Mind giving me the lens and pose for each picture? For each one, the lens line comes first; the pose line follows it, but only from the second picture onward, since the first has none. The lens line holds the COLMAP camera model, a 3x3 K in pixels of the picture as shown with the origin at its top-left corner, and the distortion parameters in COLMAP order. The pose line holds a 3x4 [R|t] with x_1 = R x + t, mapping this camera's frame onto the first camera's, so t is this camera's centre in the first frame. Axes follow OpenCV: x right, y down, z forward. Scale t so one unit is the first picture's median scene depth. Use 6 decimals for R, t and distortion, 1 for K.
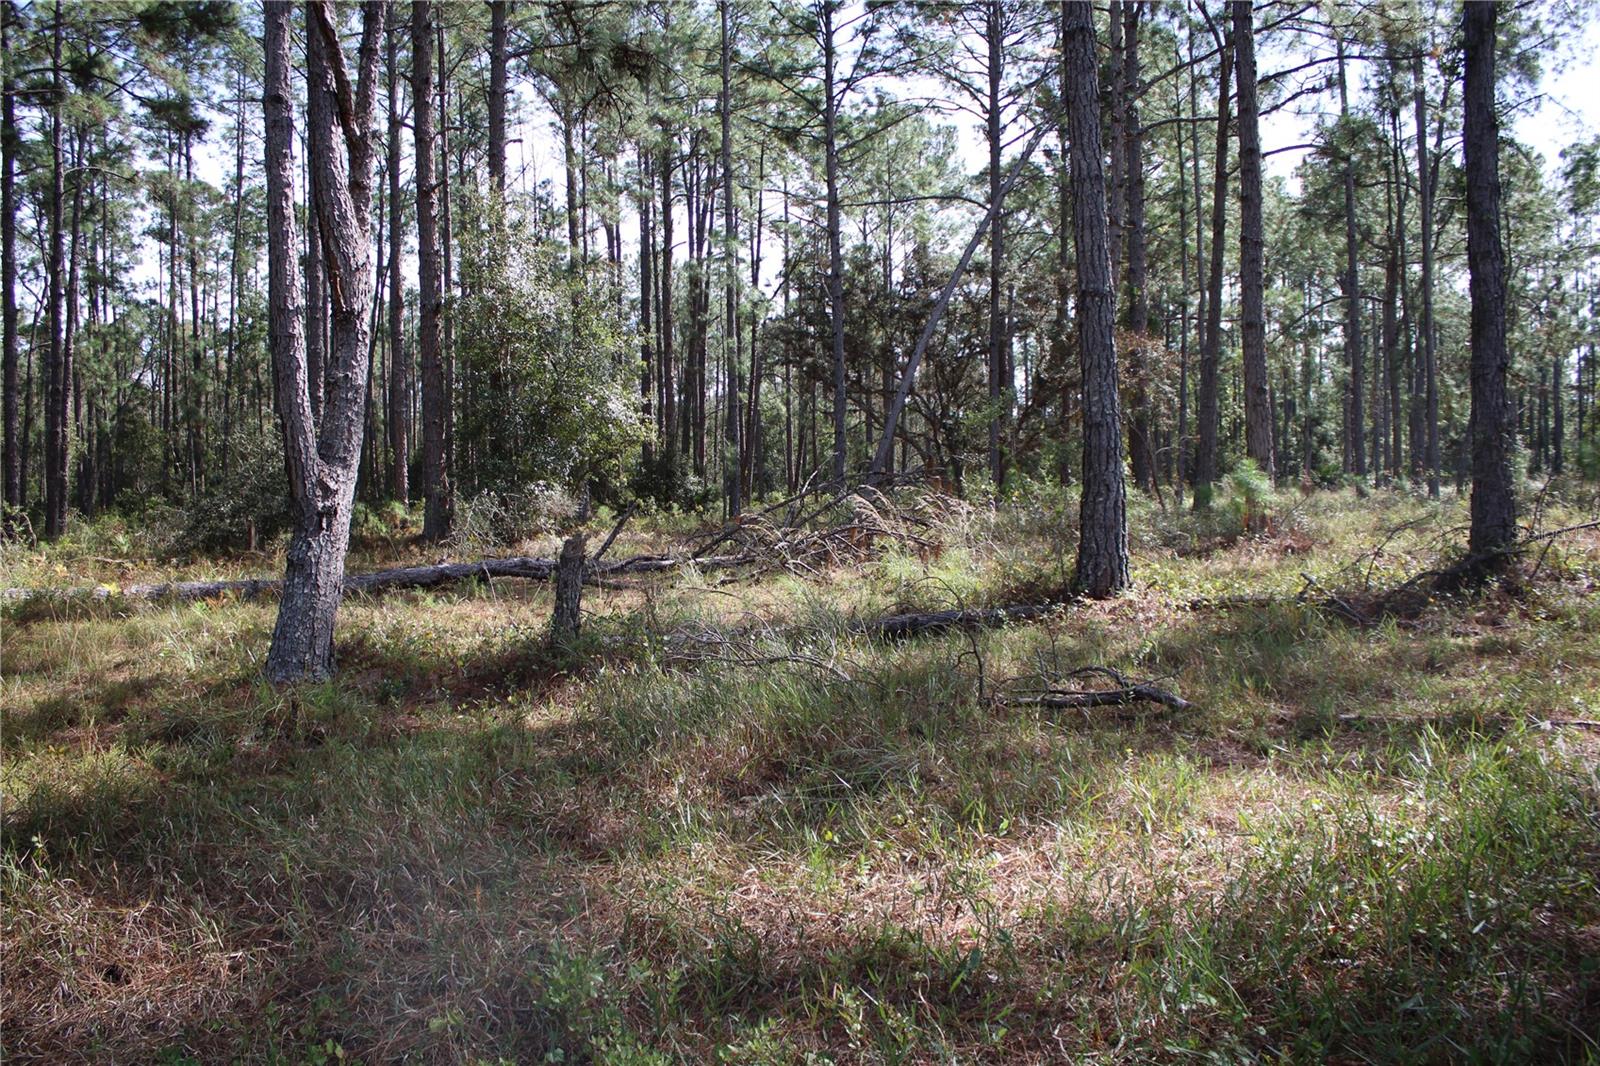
lens RADIAL K [[1629.5, 0, 794.4], [0, 1629.5, 520.9], [0, 0, 1]] dist [-0.031902, 0.000000]
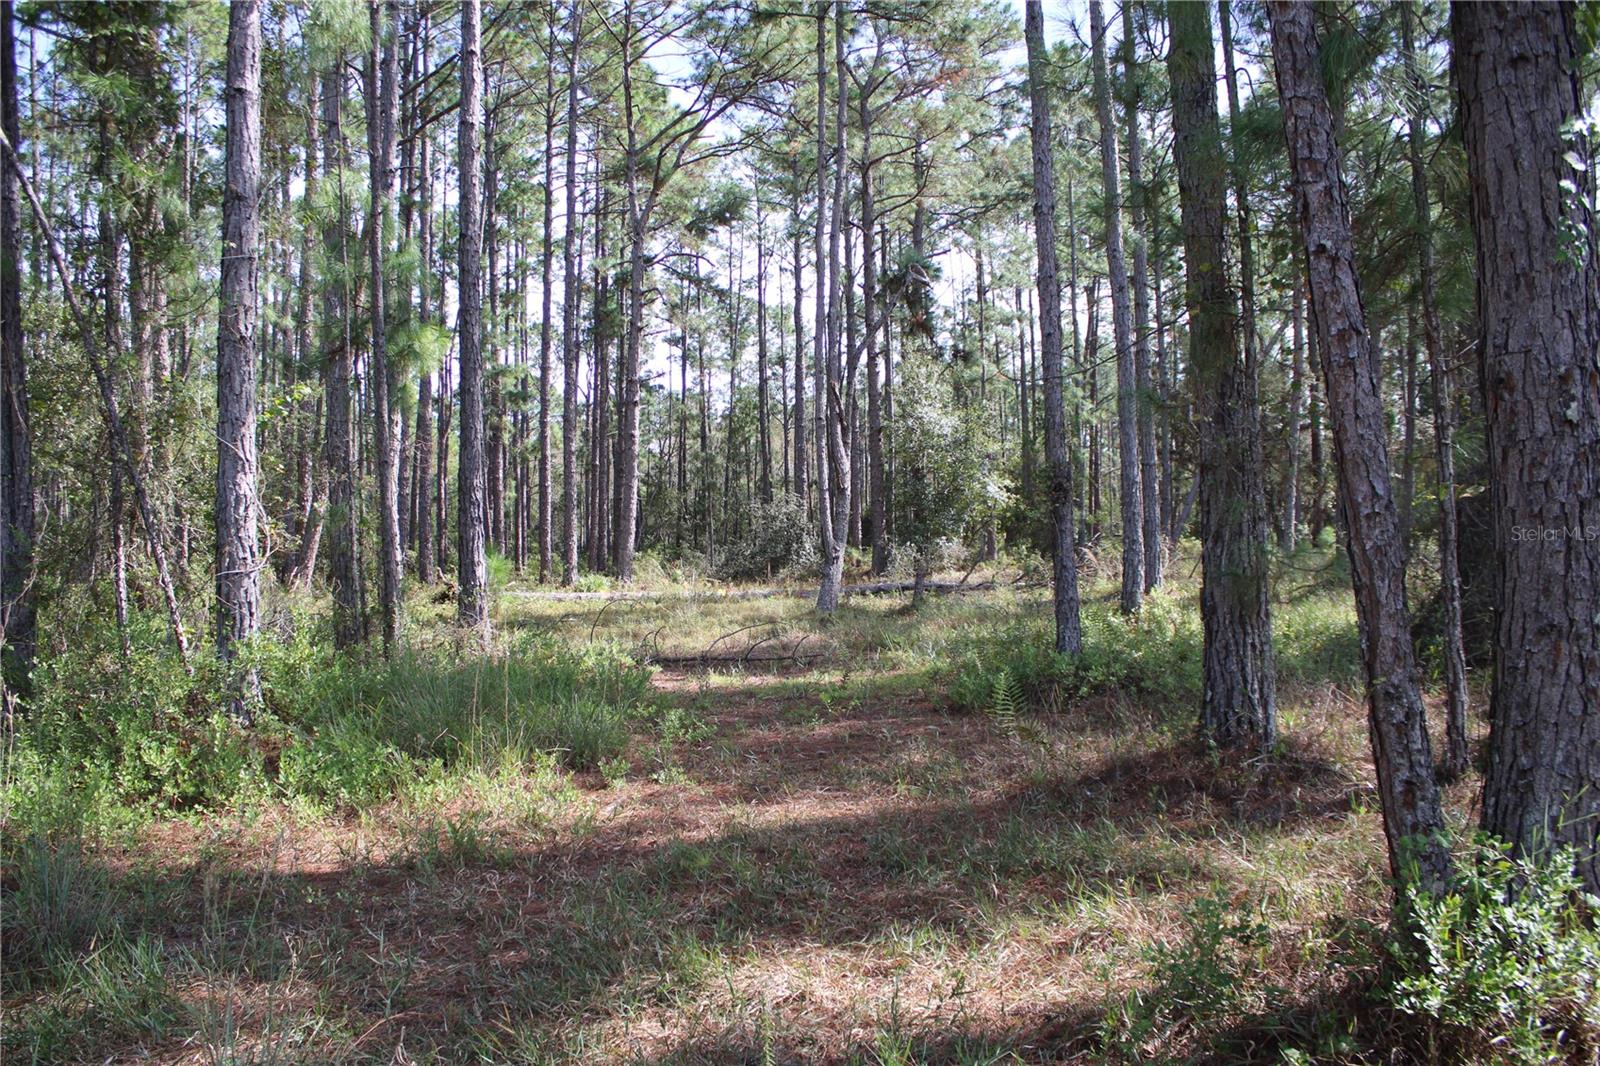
lens RADIAL K [[1629.5, 0, 797.9], [0, 1629.5, 533.8], [0, 0, 1]] dist [-0.031902, 0.000000]
pose [[0.963247, 0.001235, -0.268616, 0.100253], [-0.006049, 0.999836, -0.017097, 0.000568], [0.268550, 0.018093, 0.963096, -0.424583]]
